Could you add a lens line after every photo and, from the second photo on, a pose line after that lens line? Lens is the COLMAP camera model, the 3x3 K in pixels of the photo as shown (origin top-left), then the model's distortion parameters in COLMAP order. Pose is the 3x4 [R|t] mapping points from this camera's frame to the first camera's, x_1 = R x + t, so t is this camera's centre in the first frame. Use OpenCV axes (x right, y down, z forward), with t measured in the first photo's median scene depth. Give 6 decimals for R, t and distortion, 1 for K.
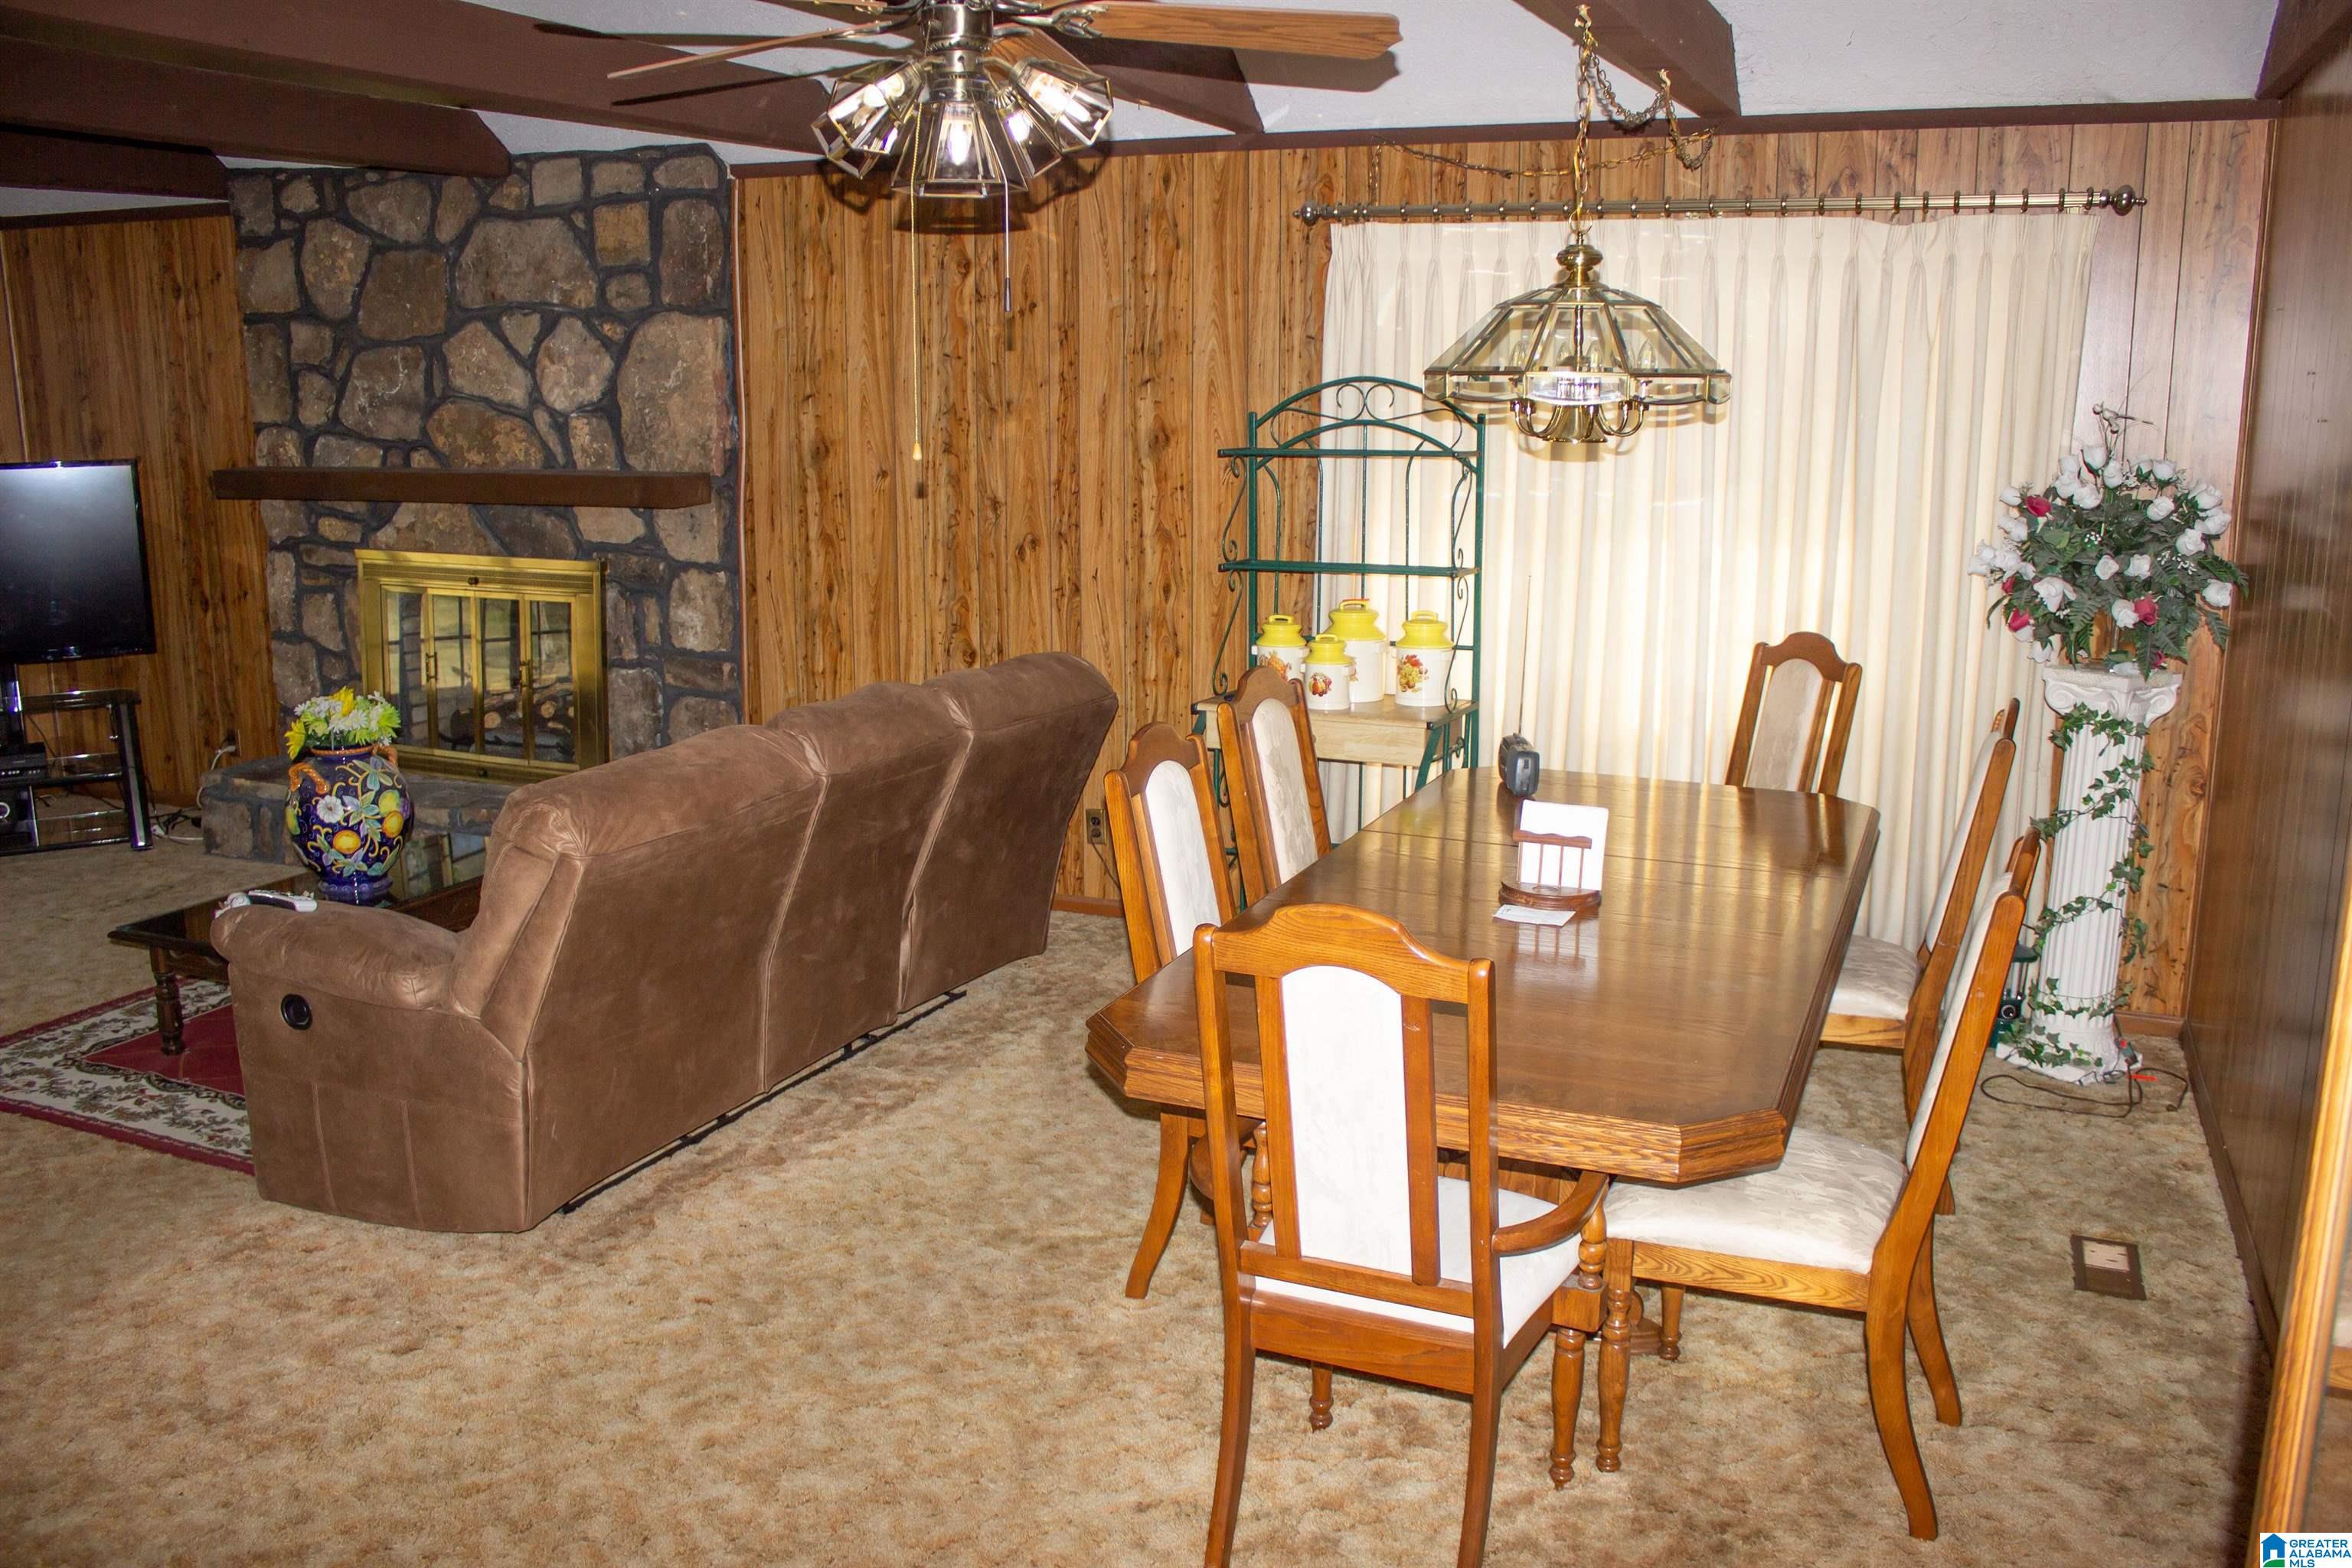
lens RADIAL K [[2007.5, 0, 1154.7], [0, 2007.5, 785.1], [0, 0, 1]] dist [-0.158350, 0.130149]
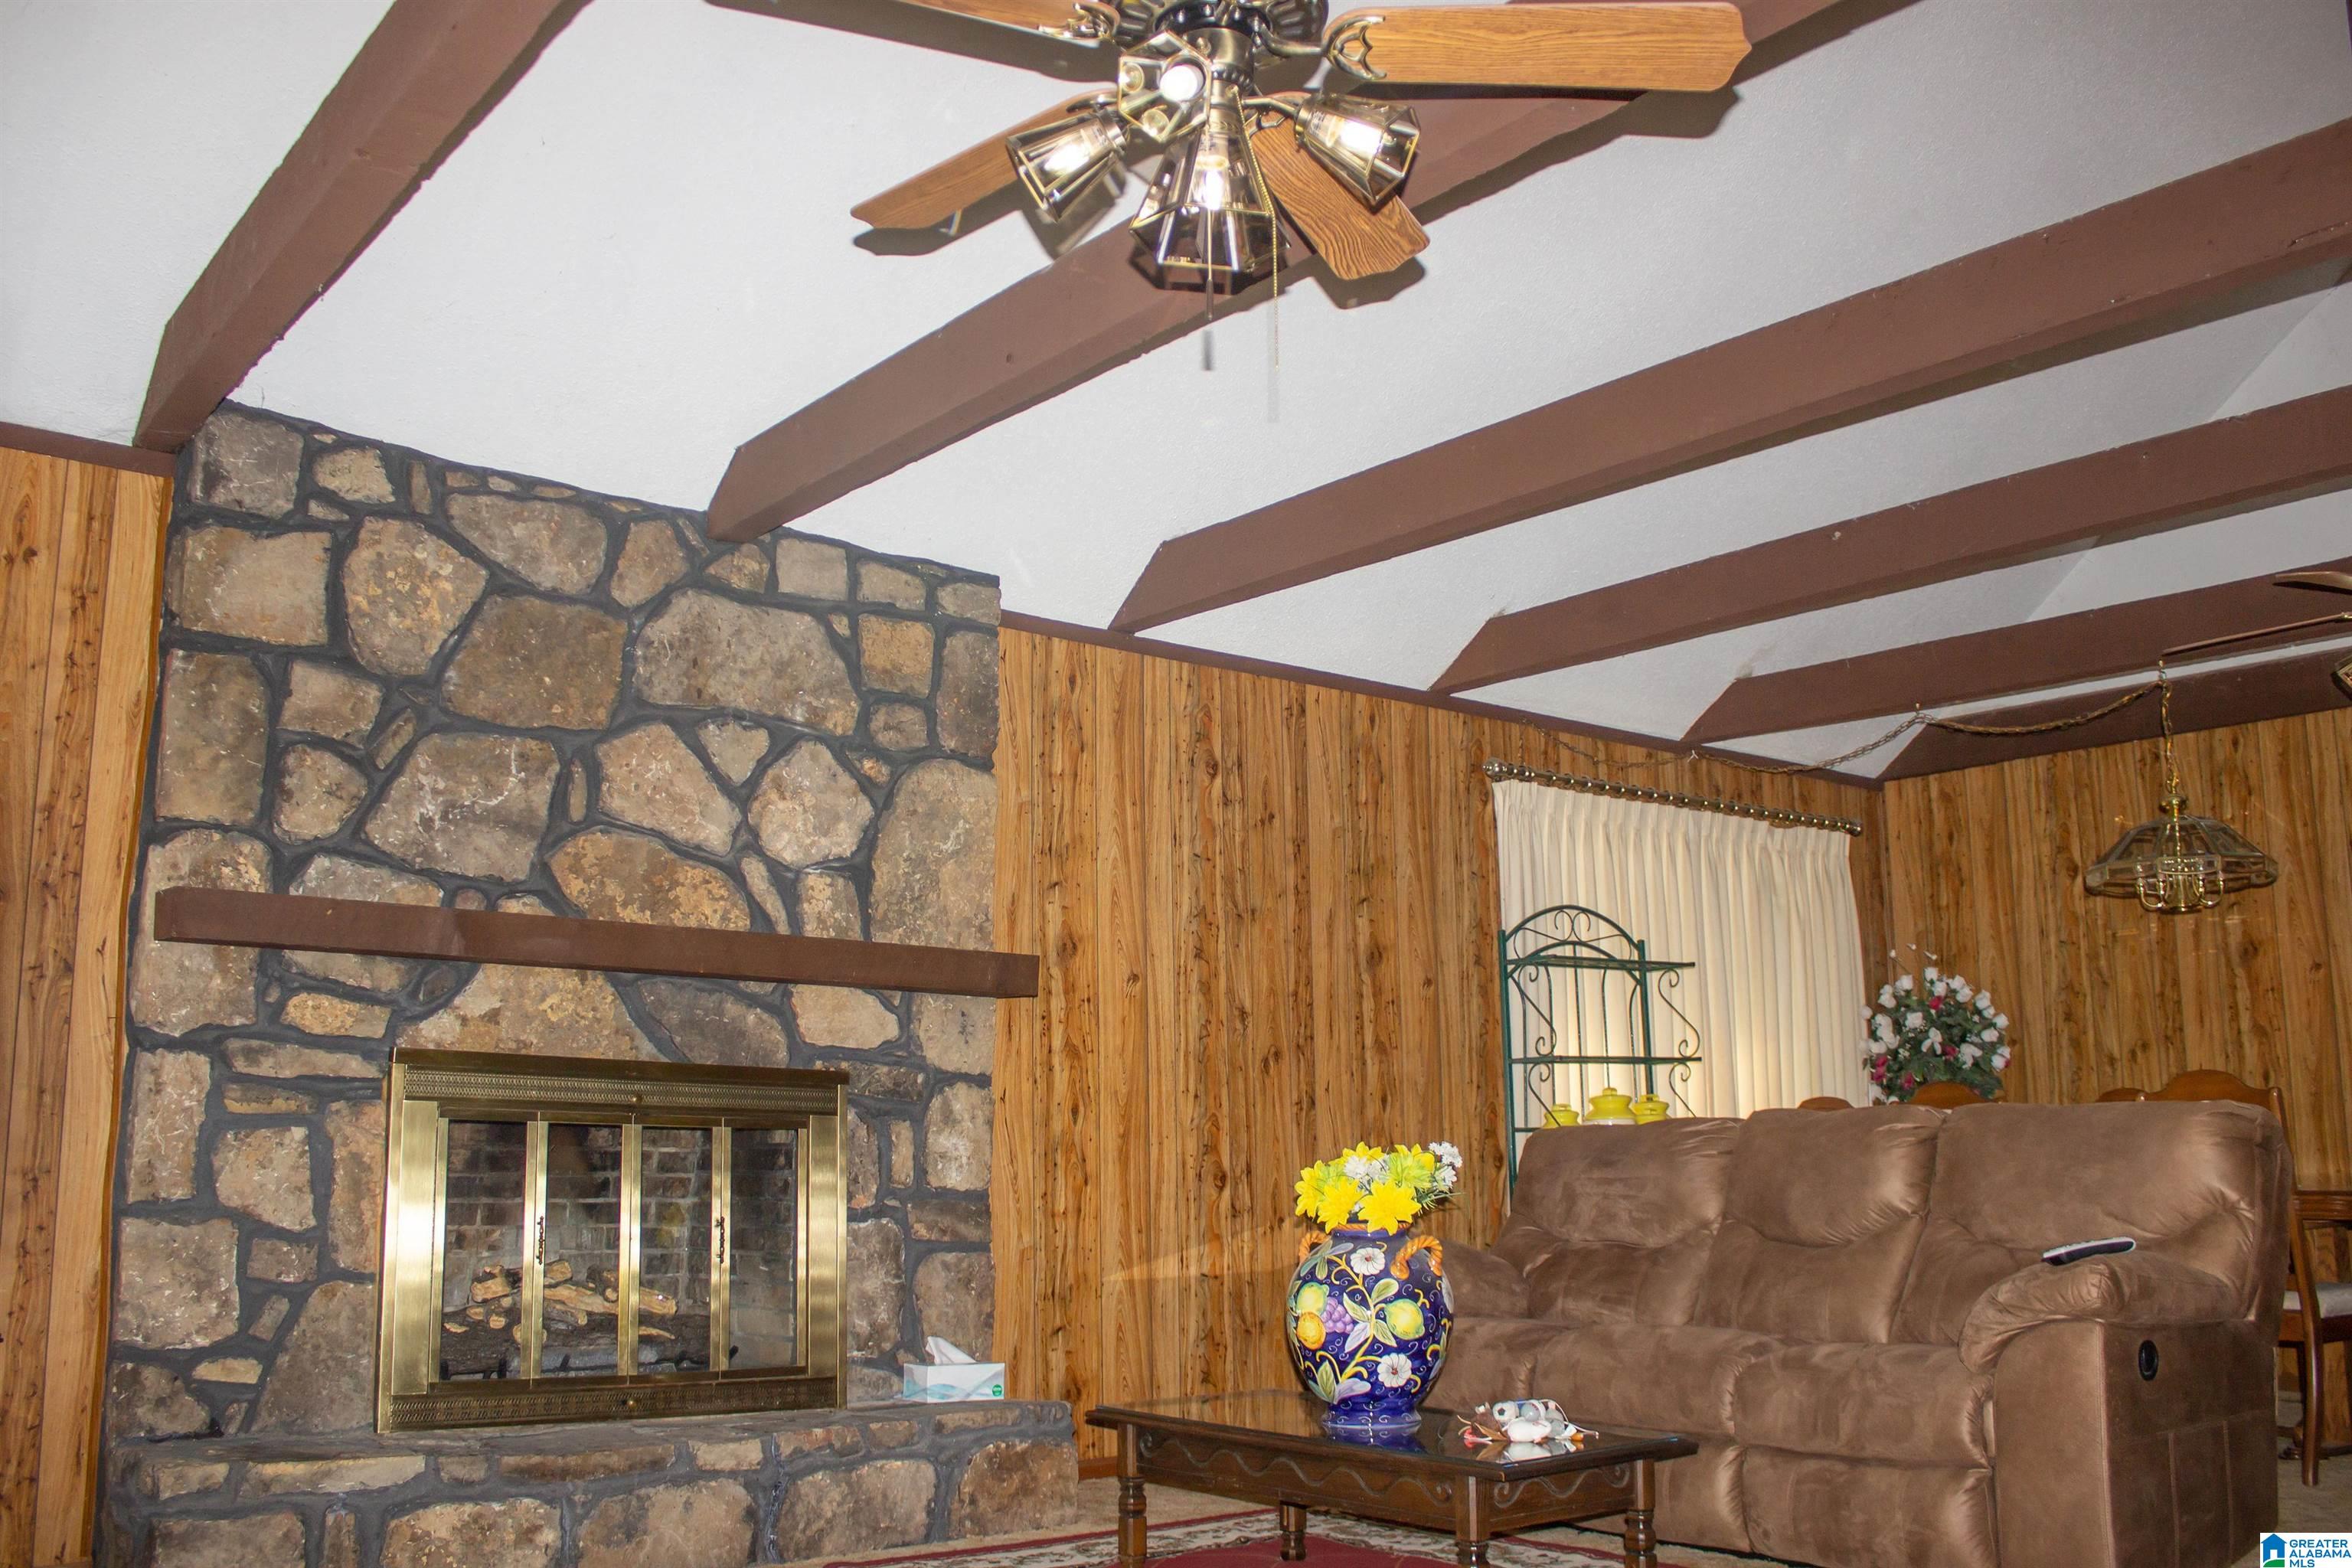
lens RADIAL K [[2007.5, 0, 1154.7], [0, 2007.5, 785.1], [0, 0, 1]] dist [-0.158350, 0.130149]
pose [[0.483662, 0.159679, 0.860566, -0.885074], [0.181237, 0.943637, -0.276953, 0.011701], [-0.856285, 0.289918, 0.427461, 0.566880]]
